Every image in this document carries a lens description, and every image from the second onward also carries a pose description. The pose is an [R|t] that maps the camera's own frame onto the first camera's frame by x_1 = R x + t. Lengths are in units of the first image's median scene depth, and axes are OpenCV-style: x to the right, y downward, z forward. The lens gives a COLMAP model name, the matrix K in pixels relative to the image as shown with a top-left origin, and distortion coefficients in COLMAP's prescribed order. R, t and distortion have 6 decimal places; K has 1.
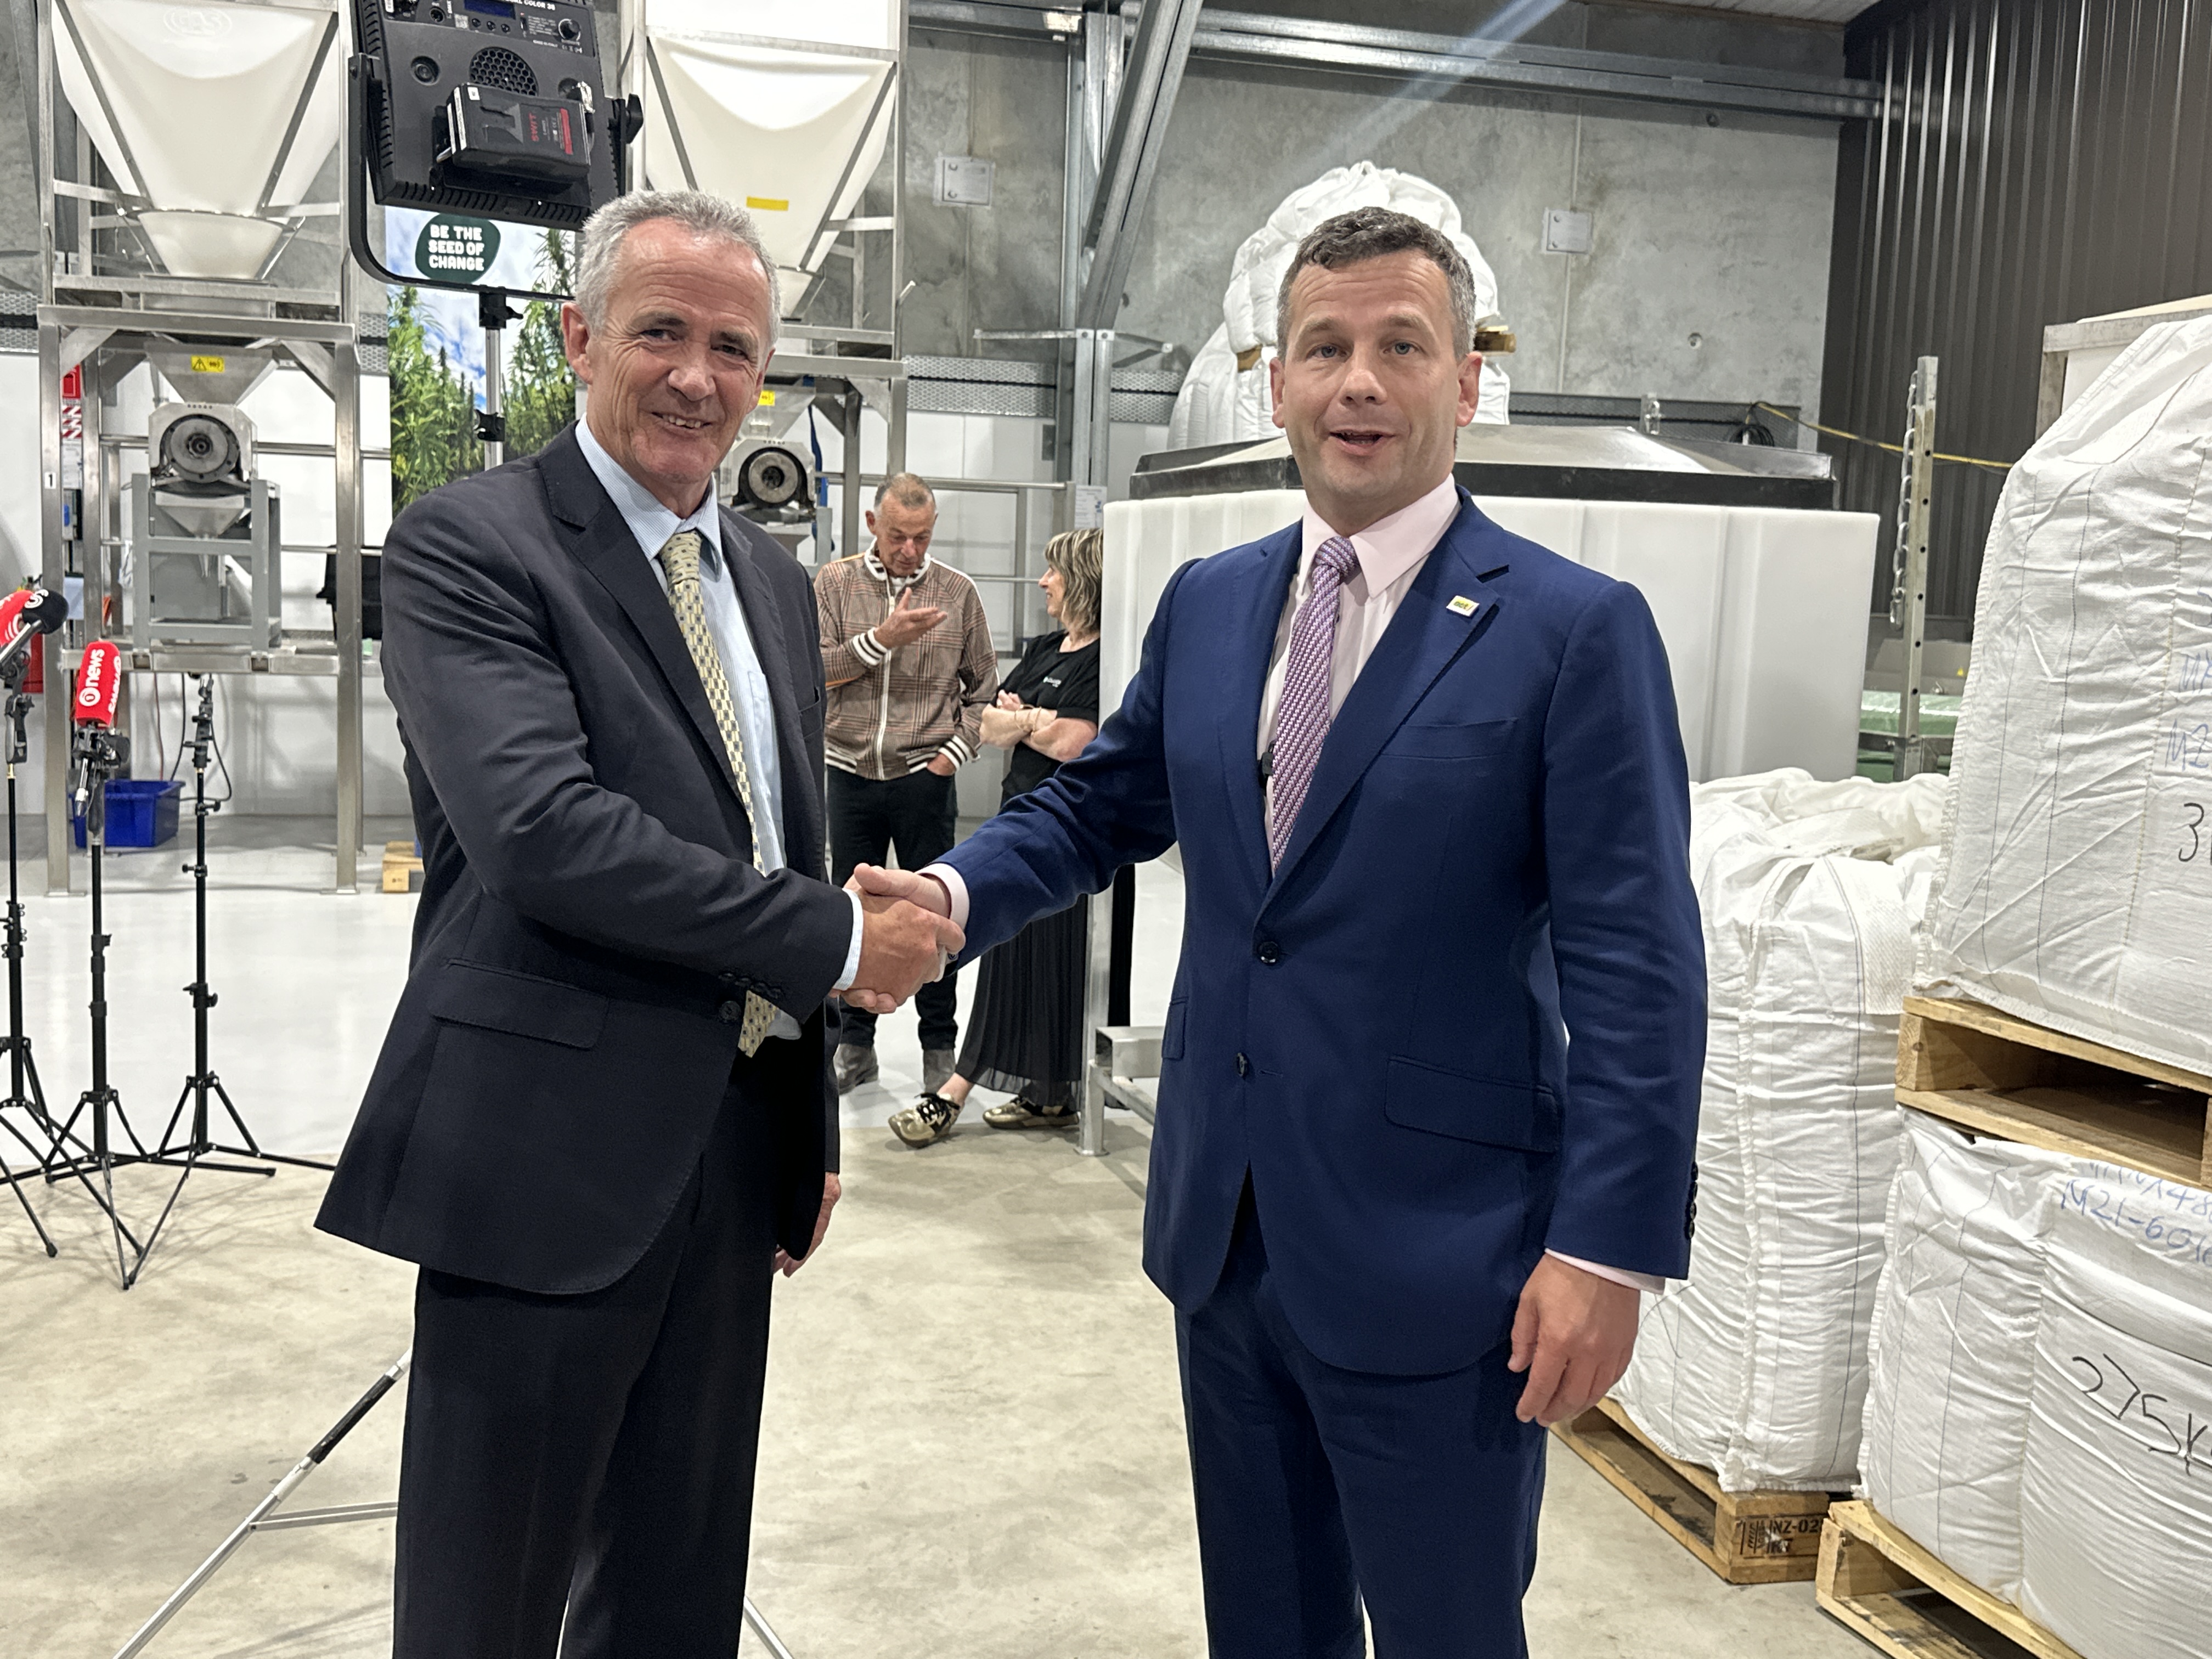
lens RADIAL K [[2214.0, 0, 1106.0], [0, 2214.0, 829.5], [0, 0, 1]] dist [0.008516, -0.159026]
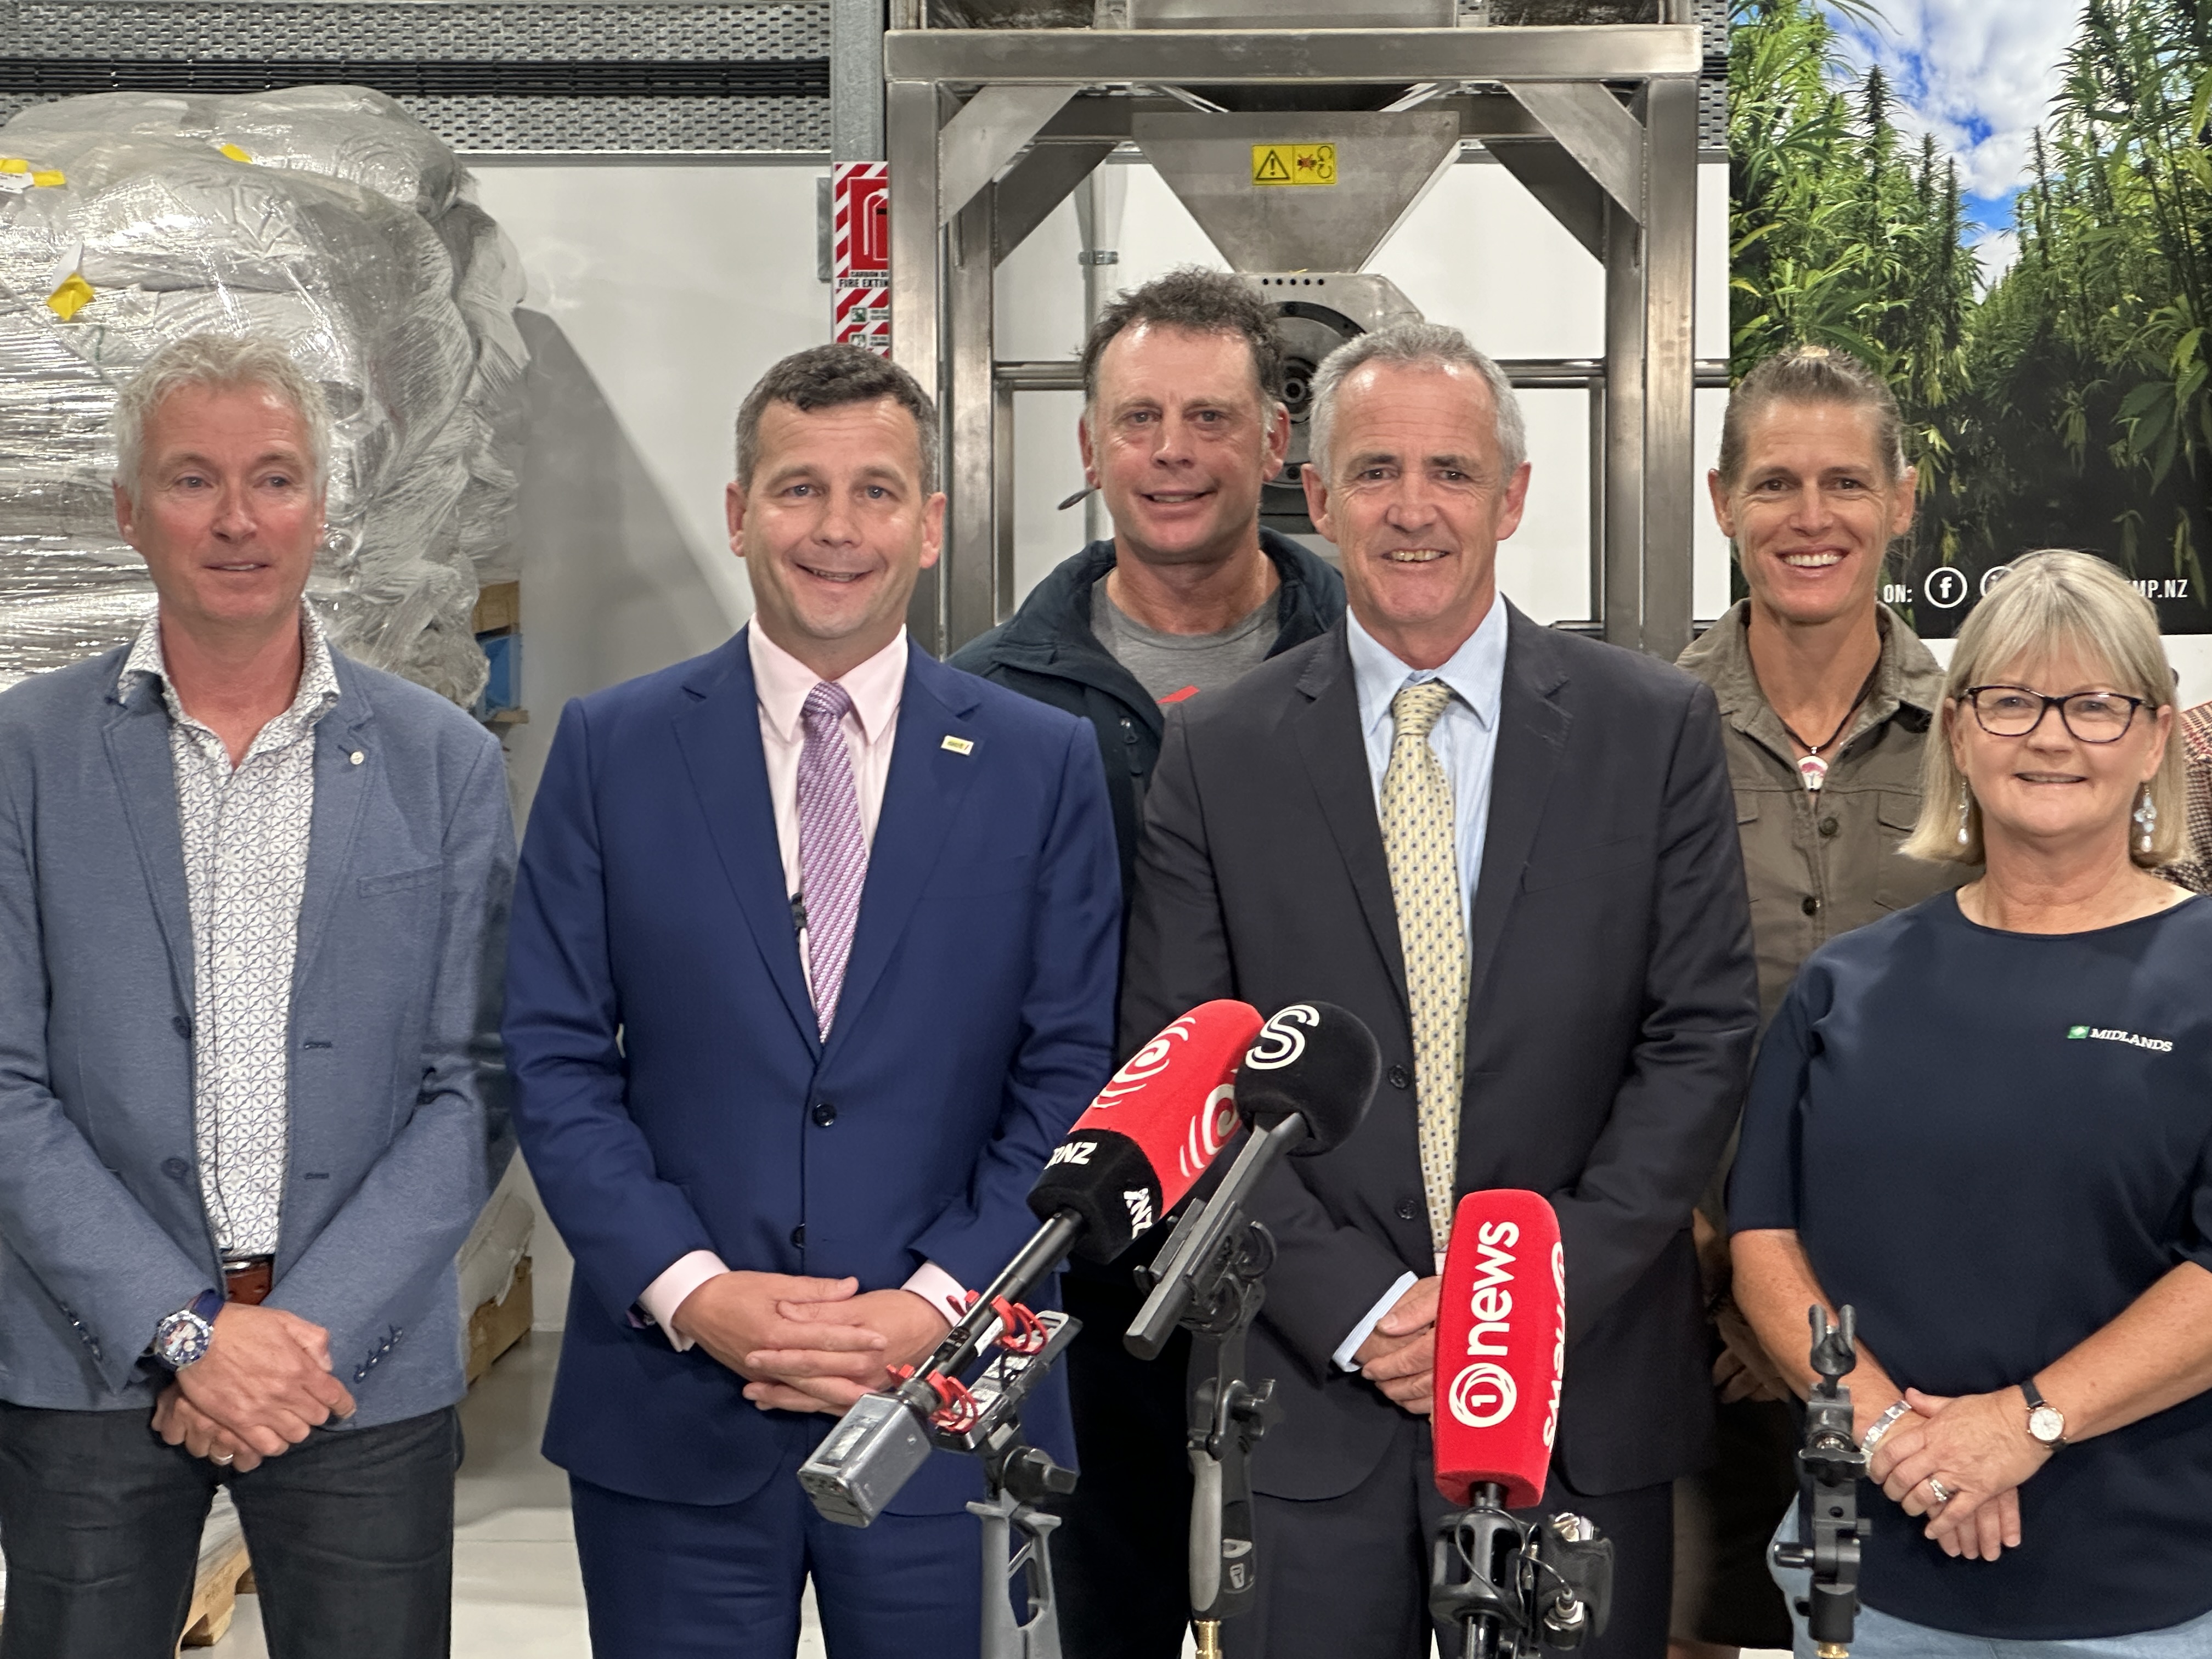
lens RADIAL K [[5434.8, 0, 1106.0], [0, 5434.8, 829.5], [0, 0, 1]] dist [0.449649, -0.727402]
pose [[0.933406, -0.023451, -0.358055, -0.182676], [-0.001975, 0.997511, -0.070481, -0.058751], [0.358817, 0.066494, 0.931036, 0.237728]]
